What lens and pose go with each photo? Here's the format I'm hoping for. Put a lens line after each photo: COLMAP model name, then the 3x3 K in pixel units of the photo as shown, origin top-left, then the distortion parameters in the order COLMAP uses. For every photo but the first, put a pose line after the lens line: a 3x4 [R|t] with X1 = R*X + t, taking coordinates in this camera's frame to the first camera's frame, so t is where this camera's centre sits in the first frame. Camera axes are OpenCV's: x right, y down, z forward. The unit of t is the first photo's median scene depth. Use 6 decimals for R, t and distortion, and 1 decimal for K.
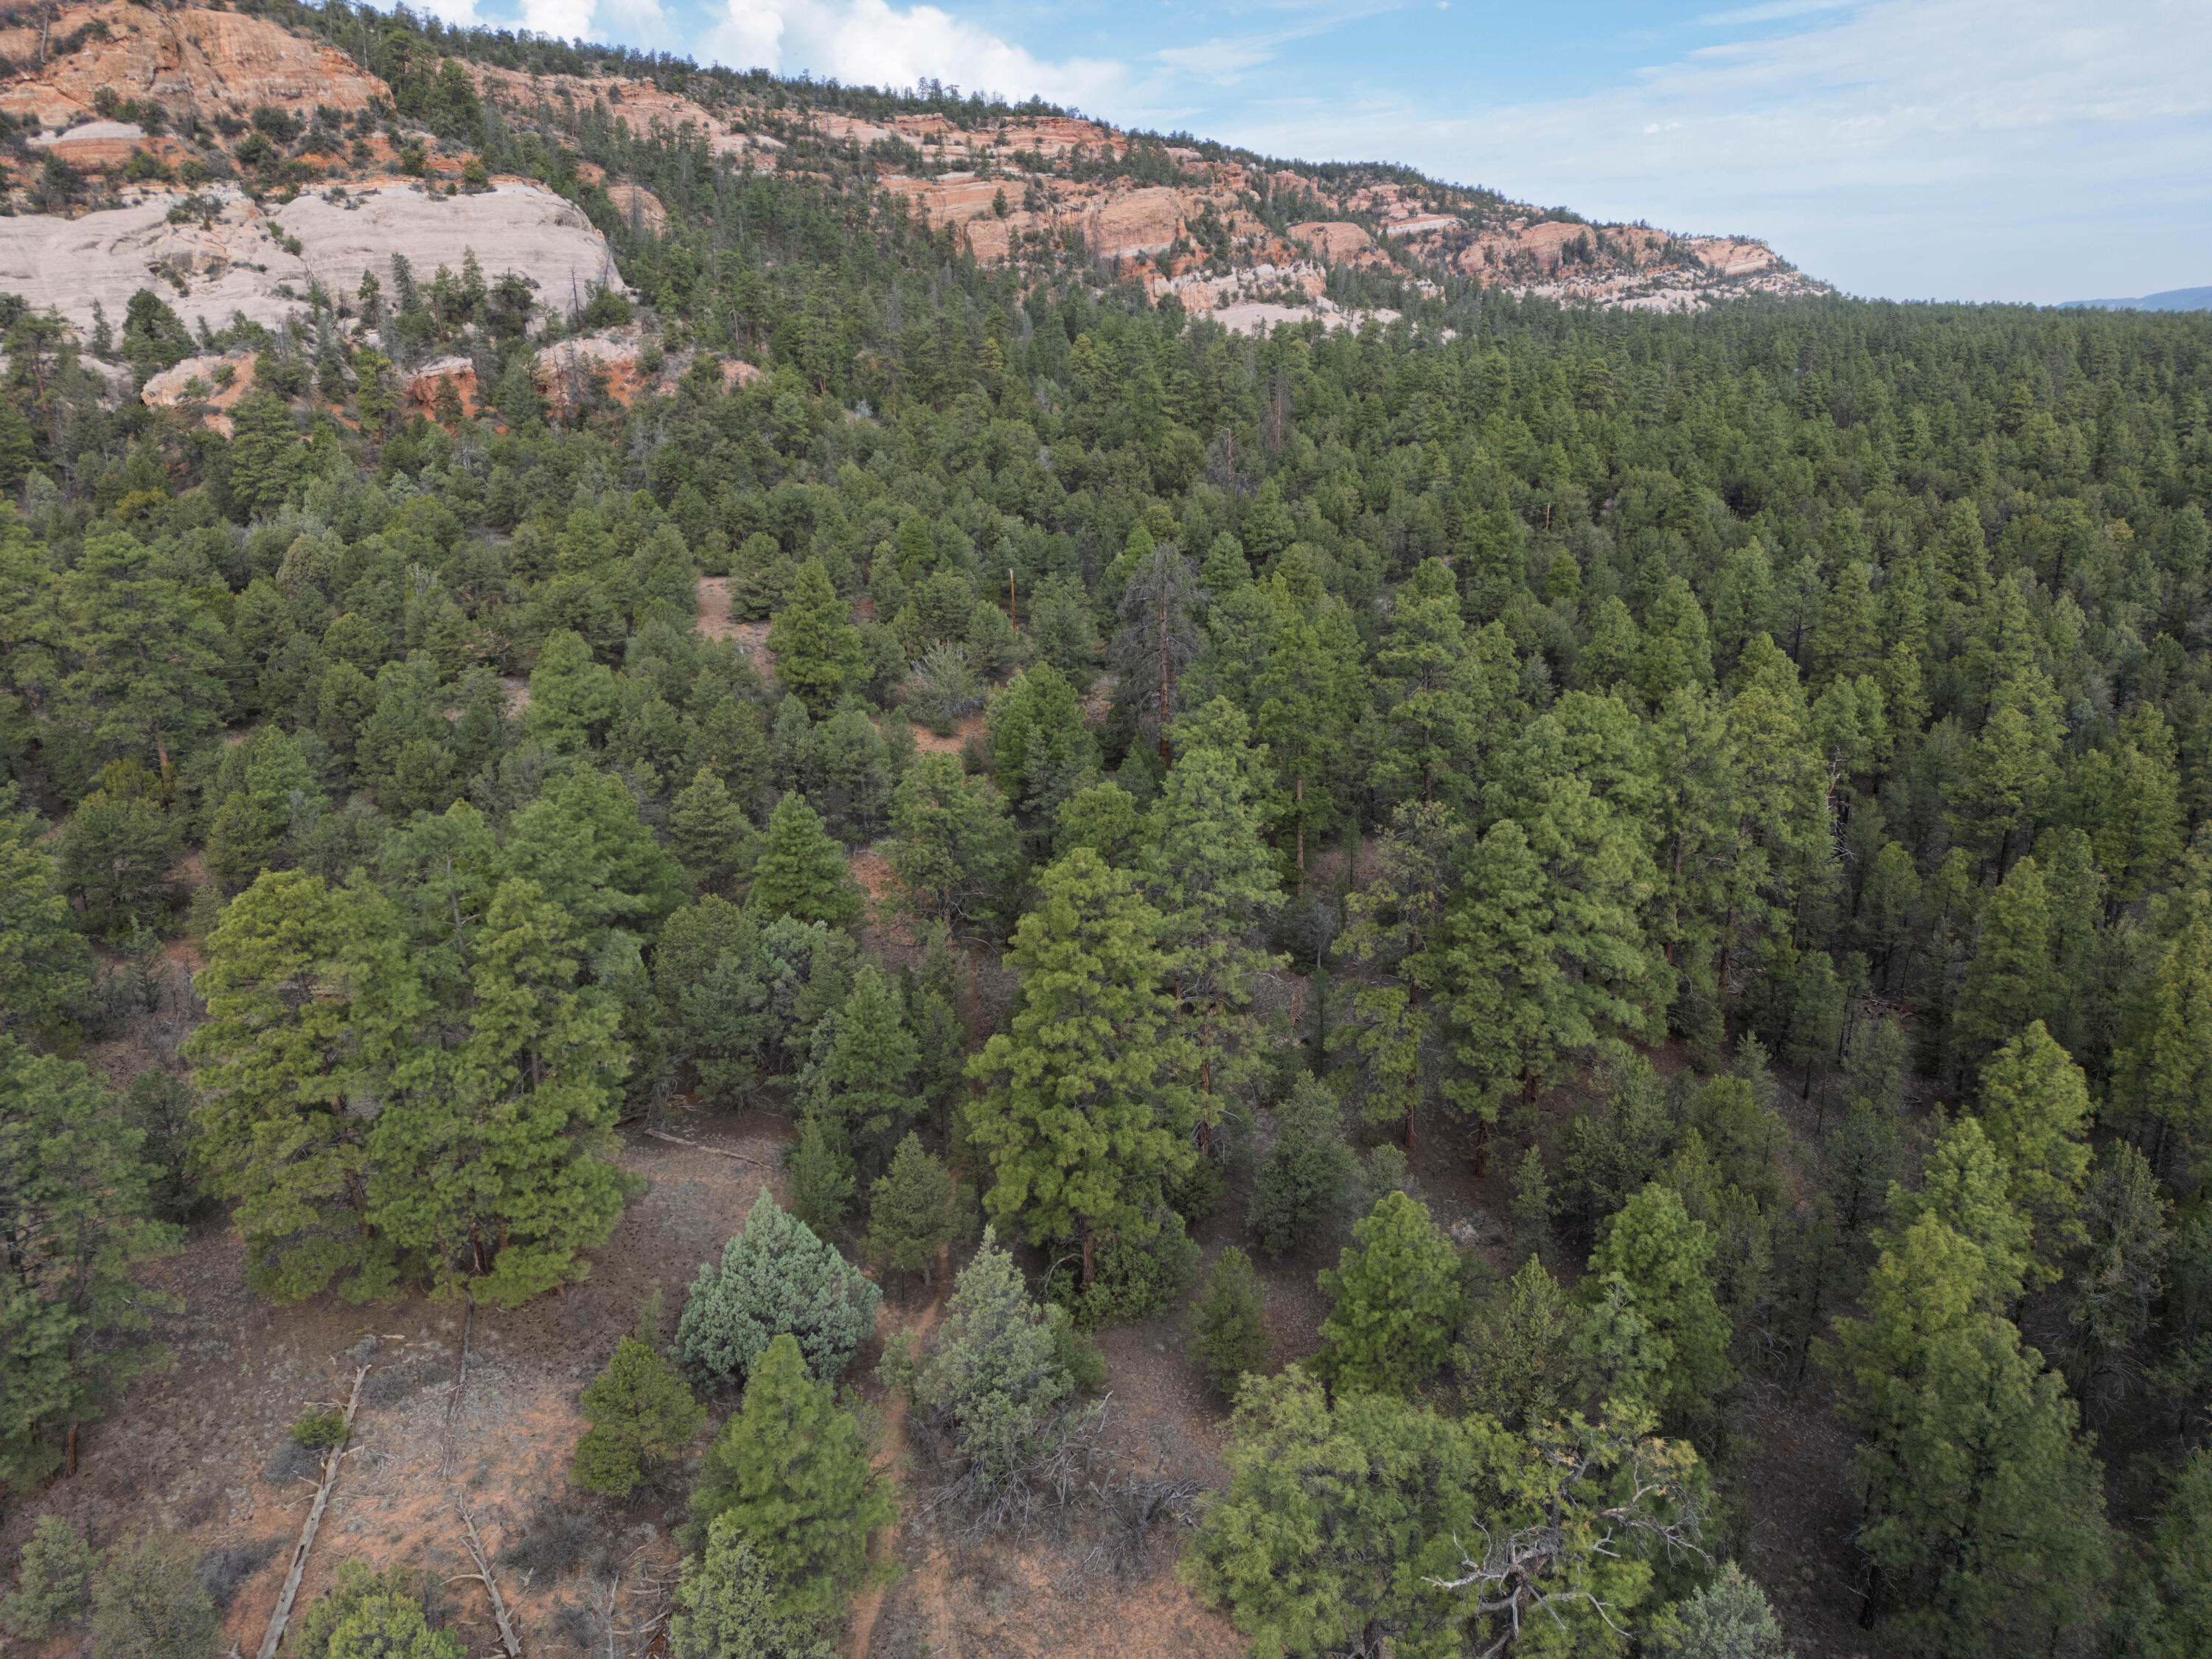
lens RADIAL K [[1555.2, 0, 1100.4], [0, 1555.2, 821.5], [0, 0, 1]] dist [0.078594, -0.062954]
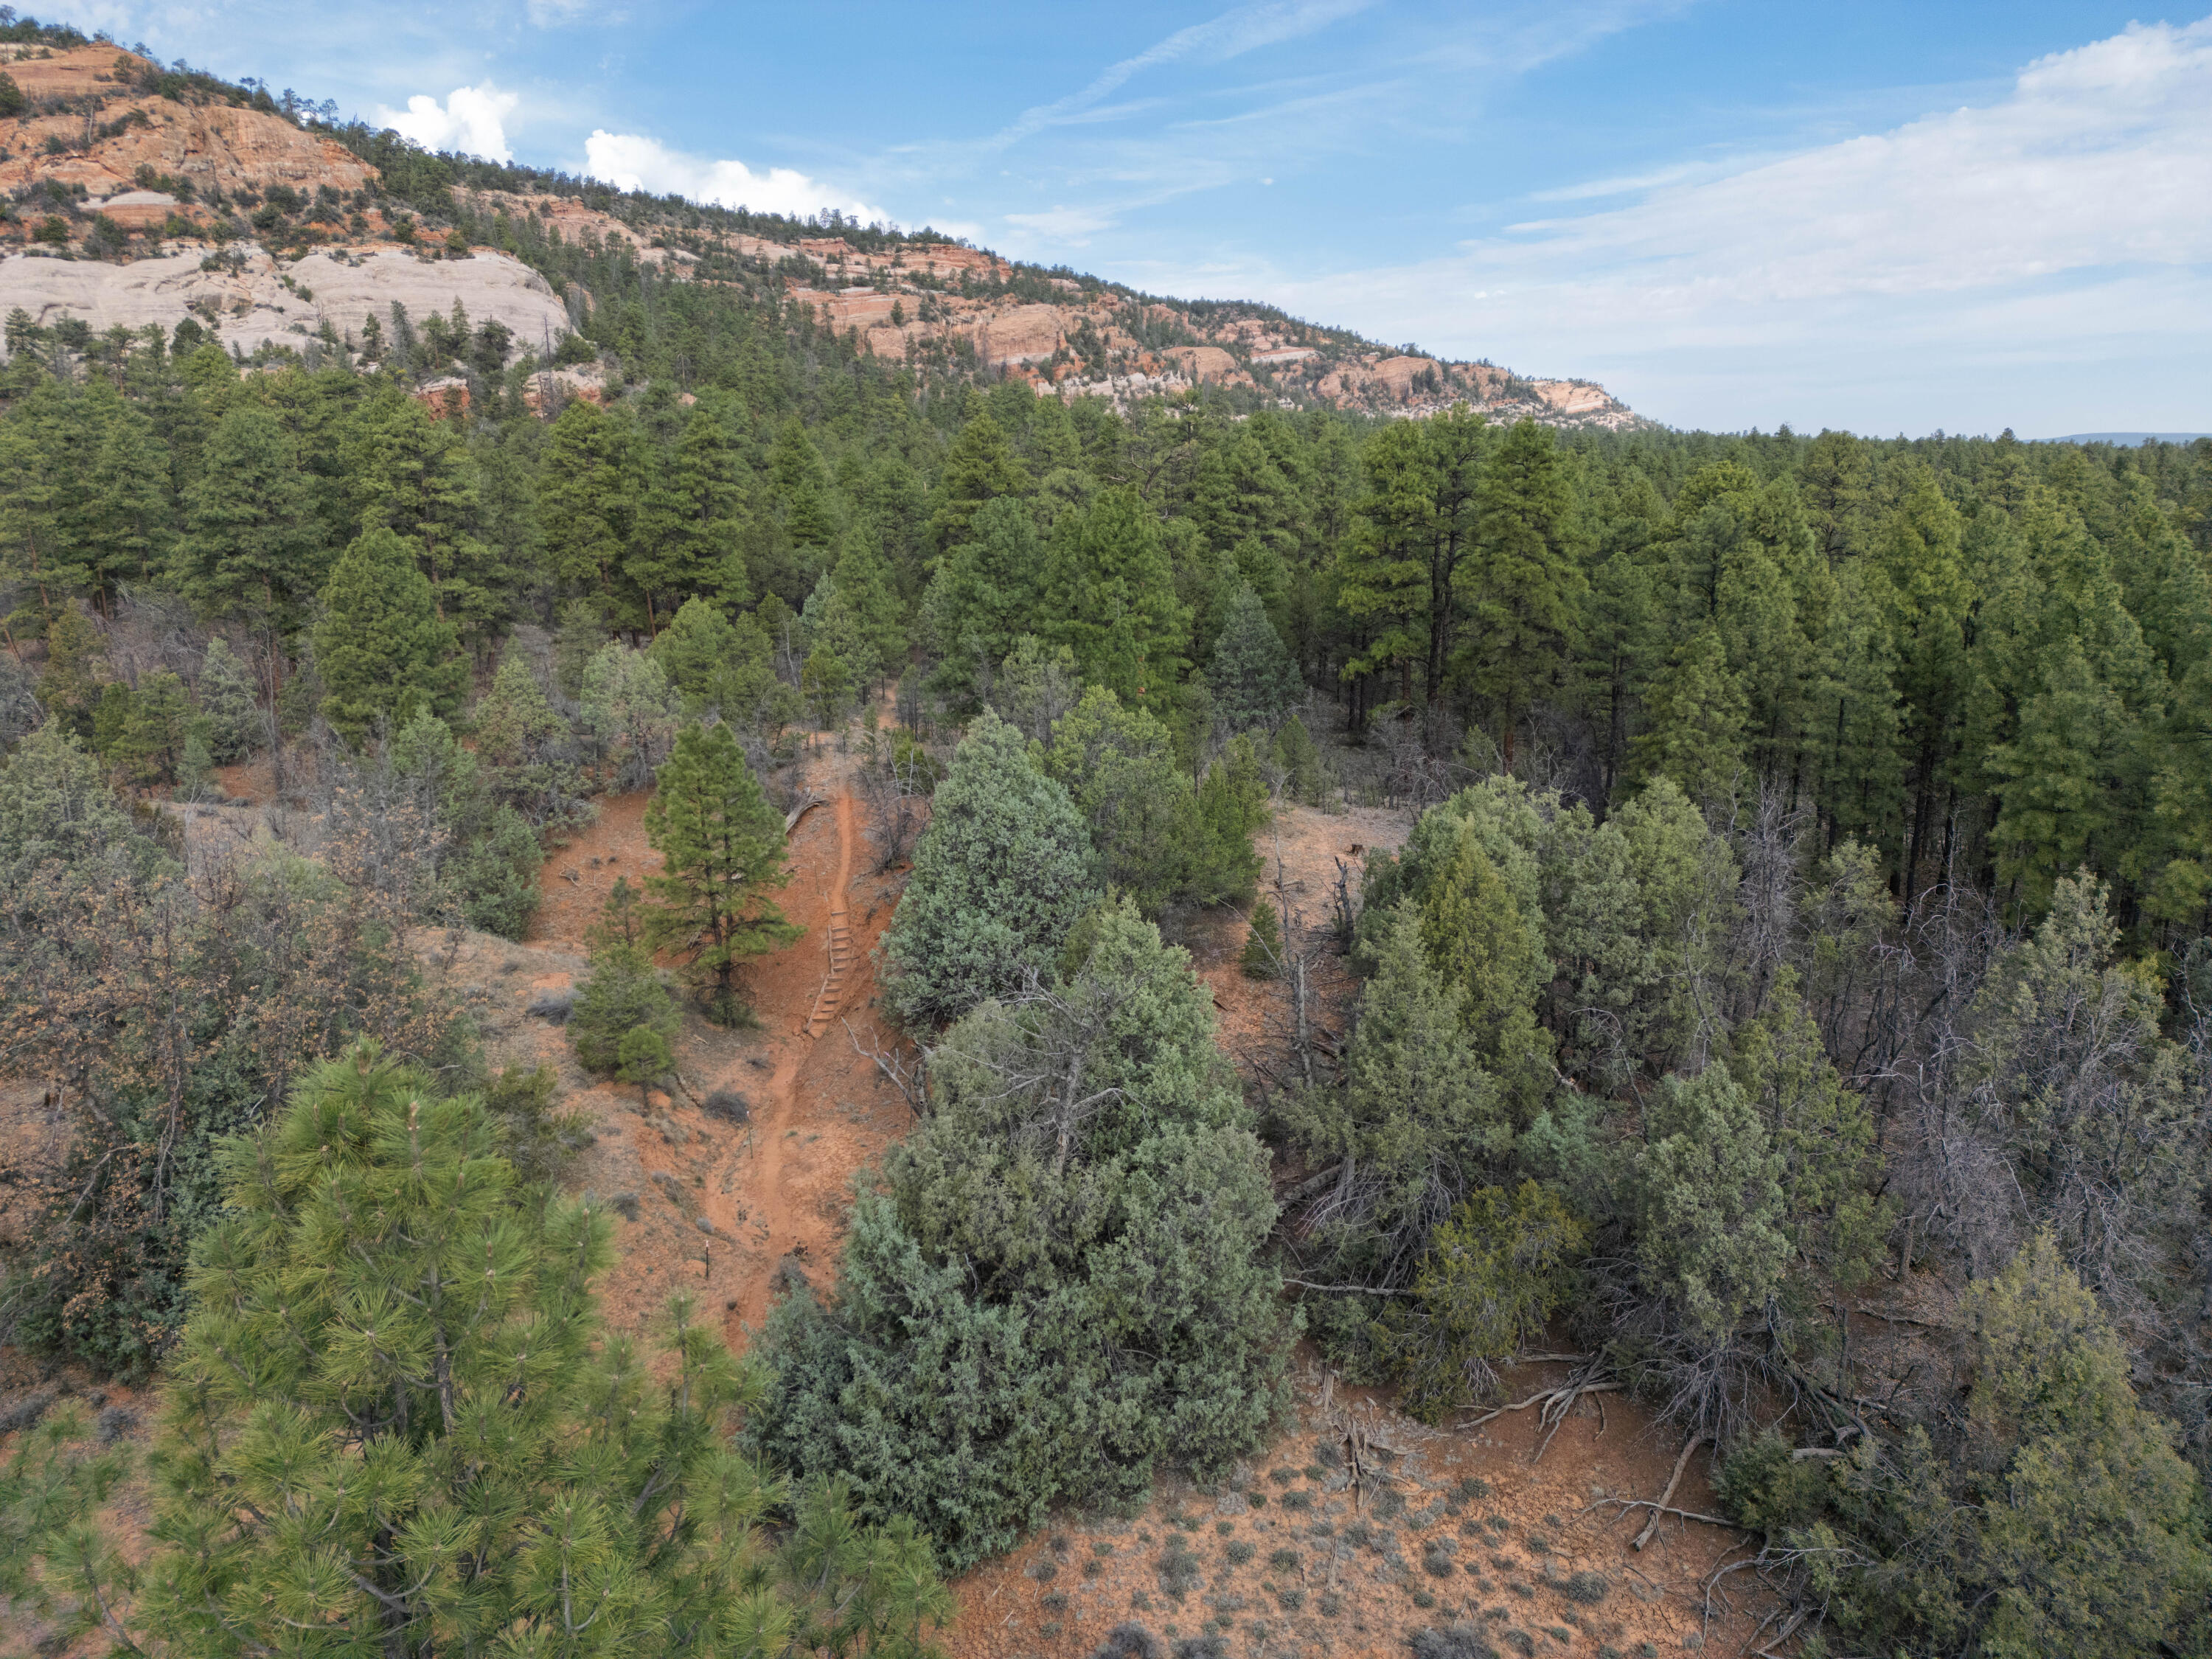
lens RADIAL K [[1555.2, 0, 1103.8], [0, 1555.2, 821.7], [0, 0, 1]] dist [0.078594, -0.062954]
pose [[0.997458, -0.009364, 0.070635, -0.000277], [0.015309, 0.996340, -0.084097, 0.065334], [-0.069589, 0.084965, 0.993951, -0.087532]]
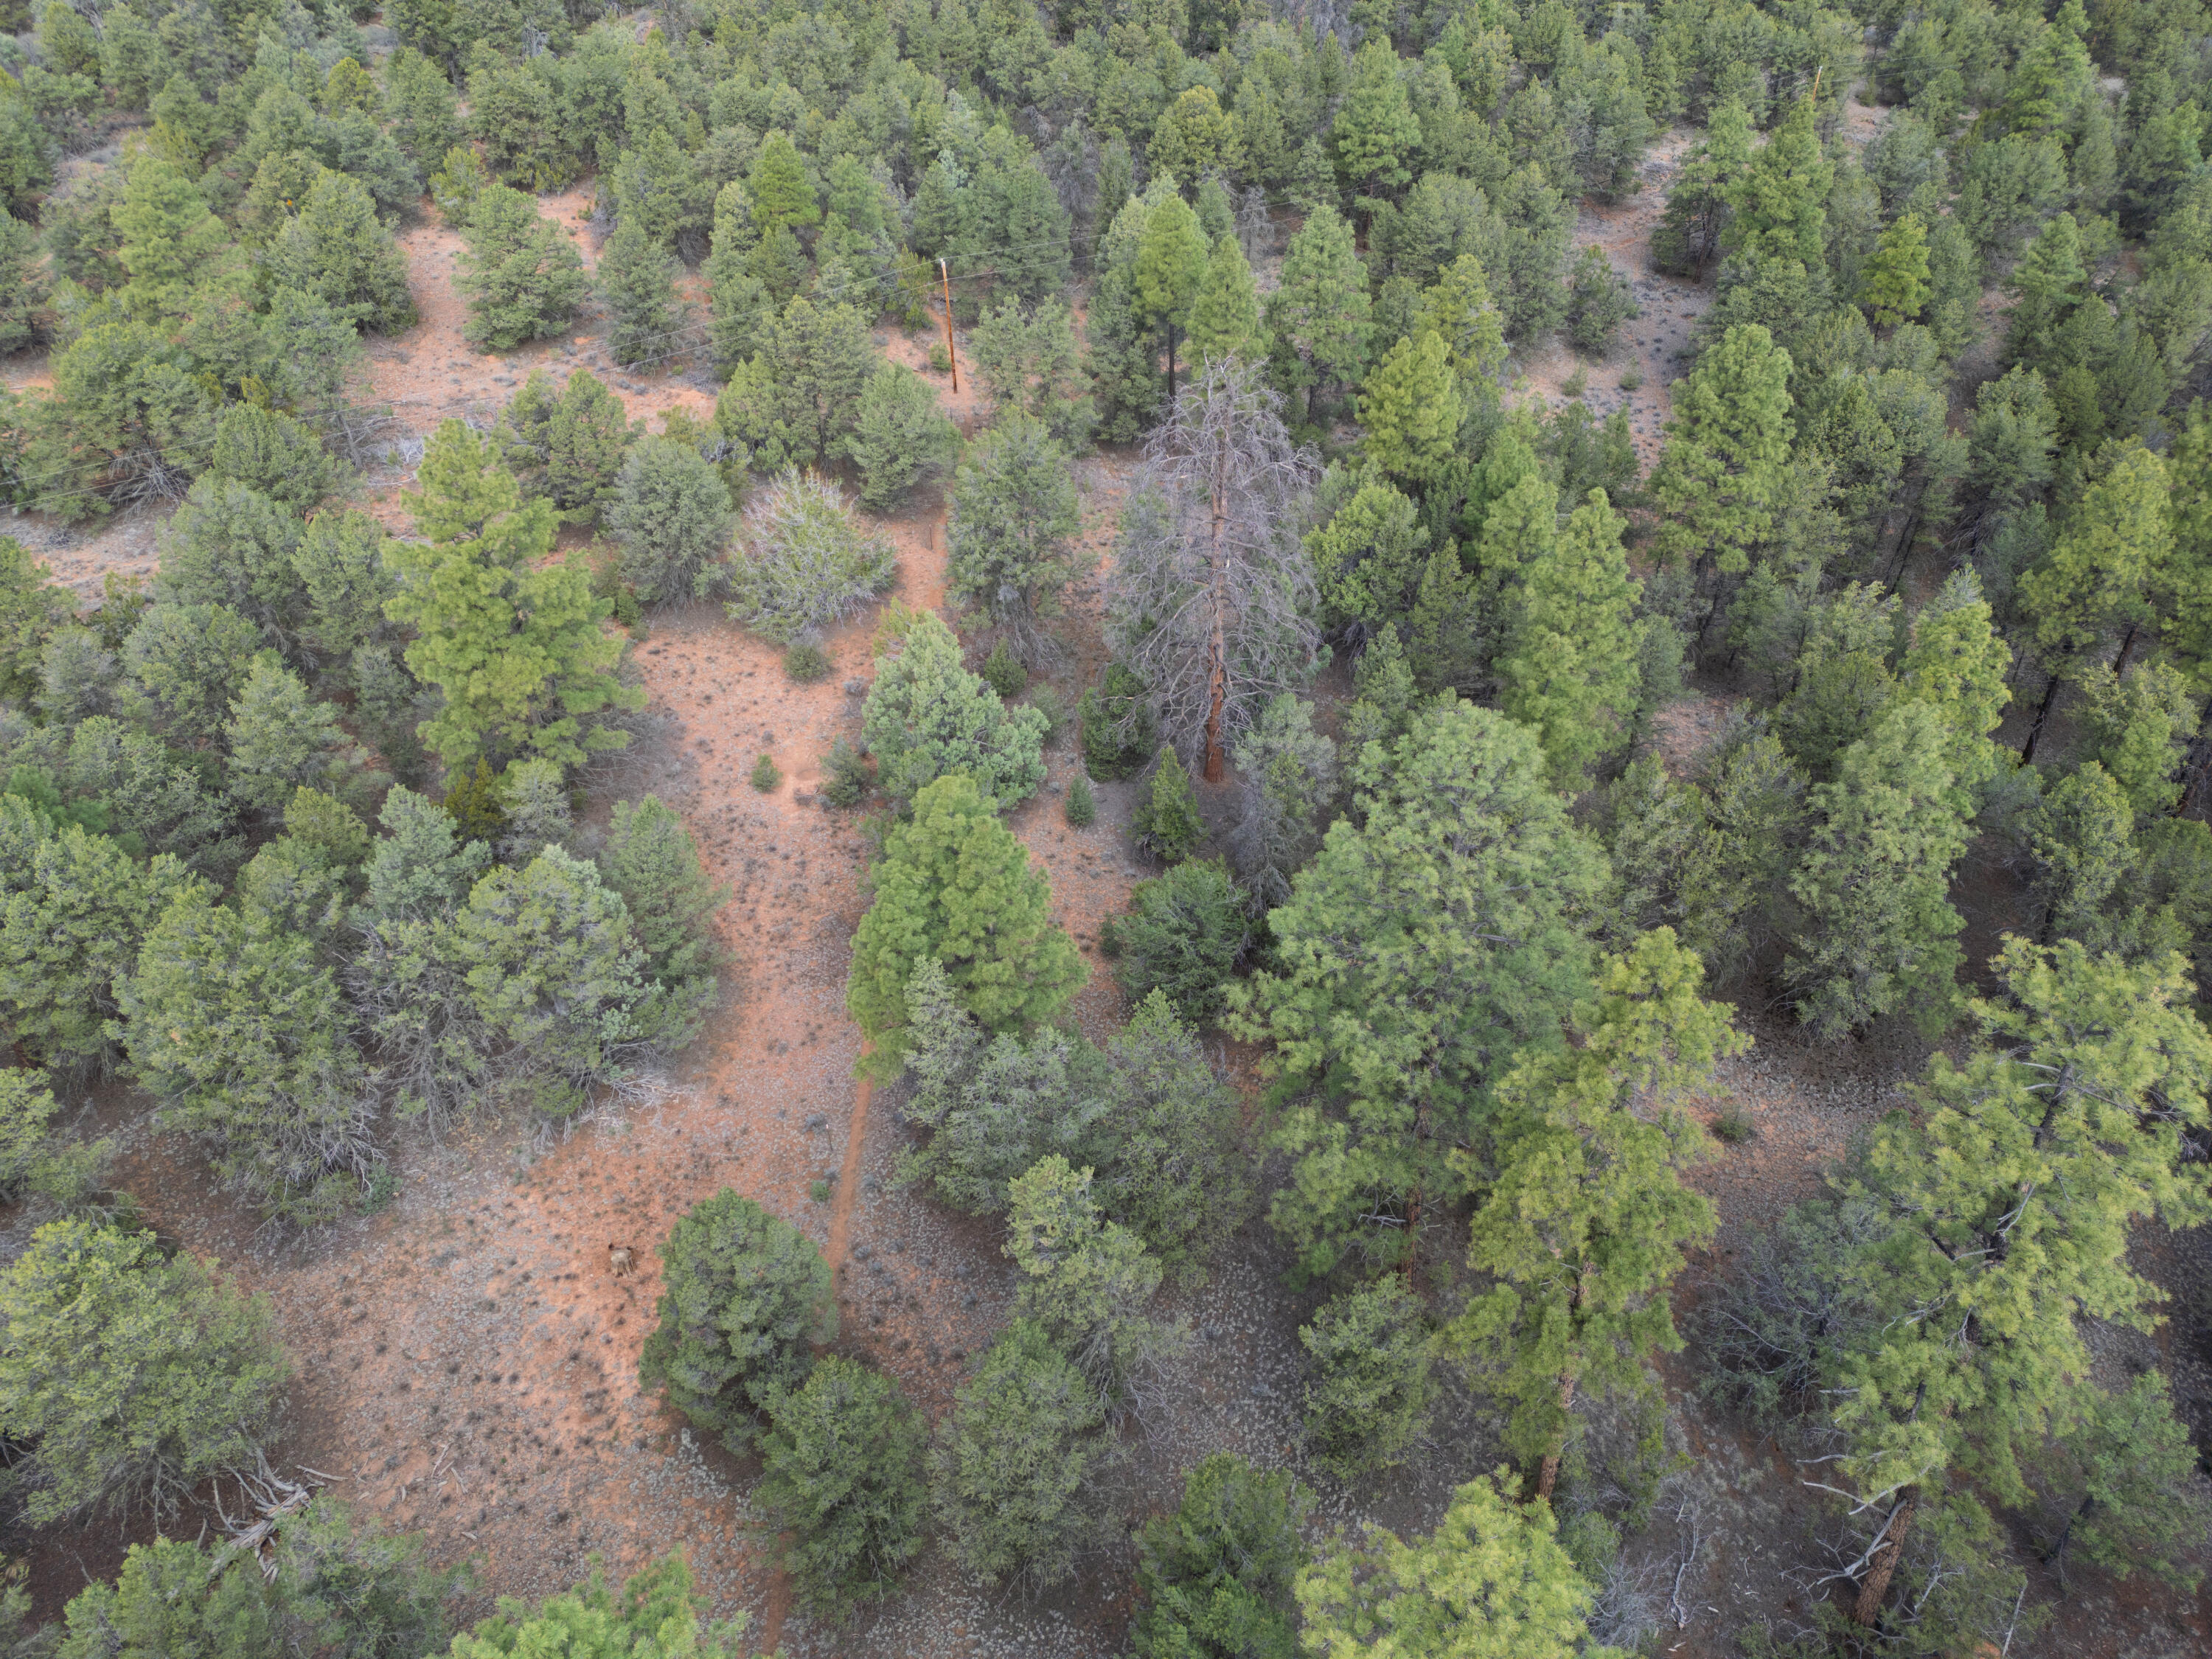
lens RADIAL K [[1555.2, 0, 1096.4], [0, 1555.2, 831.4], [0, 0, 1]] dist [0.078594, -0.062954]
pose [[0.999951, 0.006179, -0.007796, 0.001306], [-0.003389, 0.948382, 0.317112, -0.038968], [0.009353, -0.317070, 0.948356, 0.102574]]
